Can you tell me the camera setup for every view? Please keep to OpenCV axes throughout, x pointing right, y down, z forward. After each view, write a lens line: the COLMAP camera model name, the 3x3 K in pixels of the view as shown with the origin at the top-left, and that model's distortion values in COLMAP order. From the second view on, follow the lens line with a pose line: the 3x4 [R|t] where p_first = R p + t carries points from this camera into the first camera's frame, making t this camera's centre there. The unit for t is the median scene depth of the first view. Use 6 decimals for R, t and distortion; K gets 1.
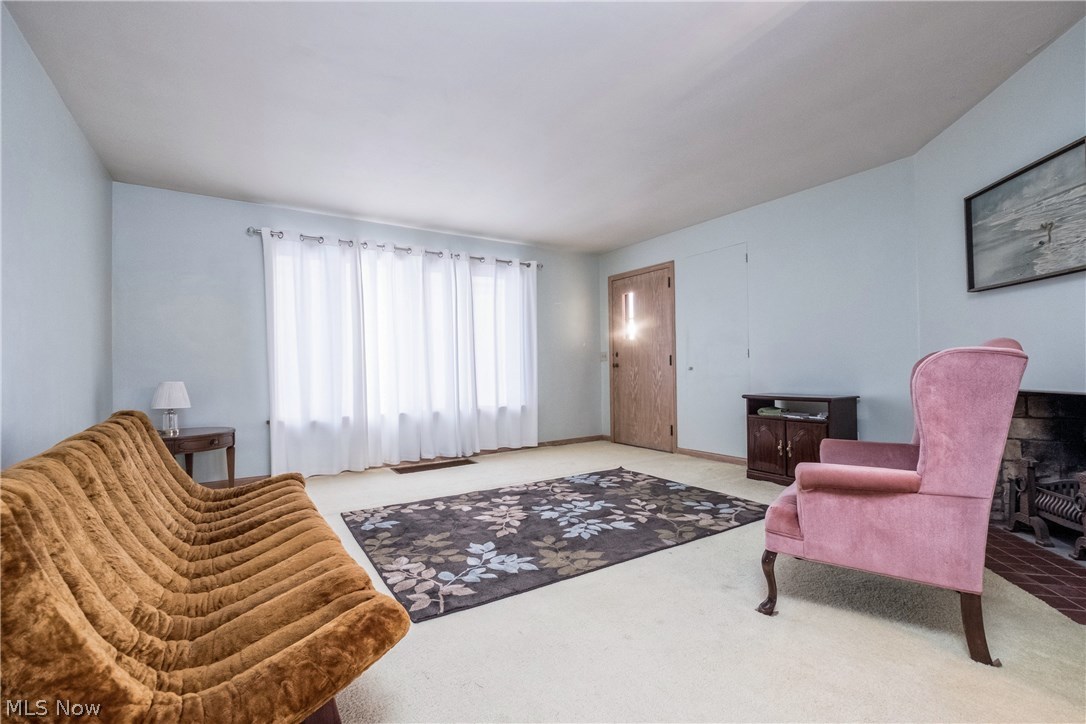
lens RADIAL K [[480.8, 0, 543.5], [0, 480.8, 364.9], [0, 0, 1]] dist [-0.004889, -0.000506]
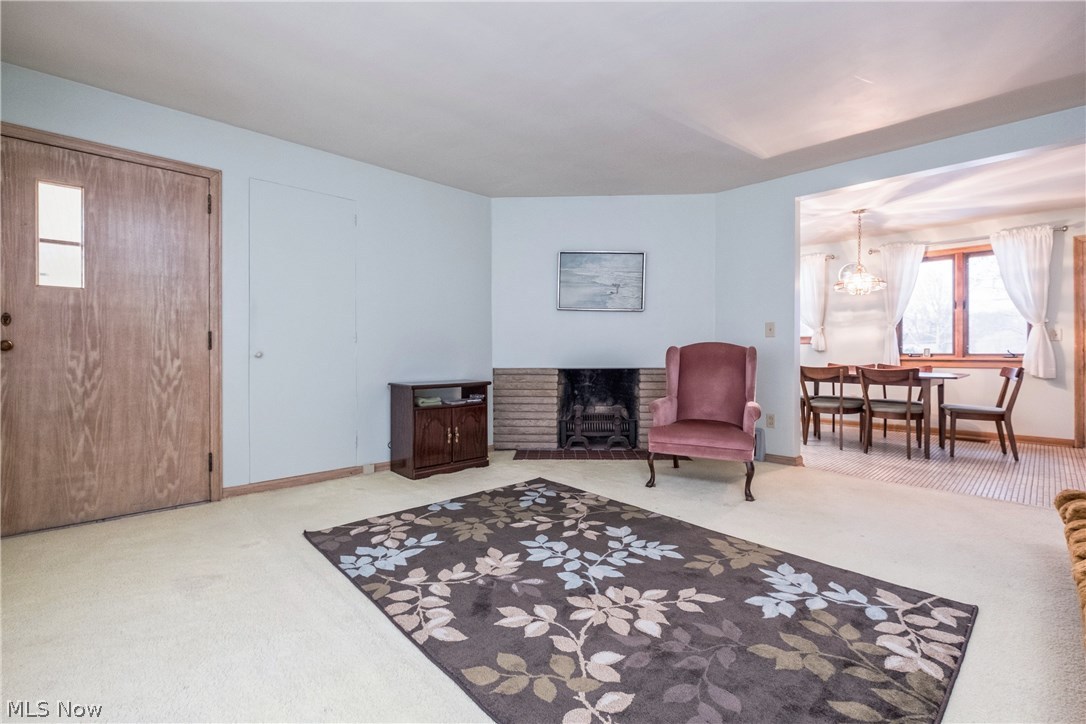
lens RADIAL K [[480.8, 0, 541.7], [0, 480.8, 356.4], [0, 0, 1]] dist [-0.004889, -0.000506]
pose [[-0.182578, 0.007050, 0.983166, -0.614576], [-0.006517, 0.999944, -0.008381, 0.019154], [-0.983170, -0.007937, -0.182522, 1.180654]]
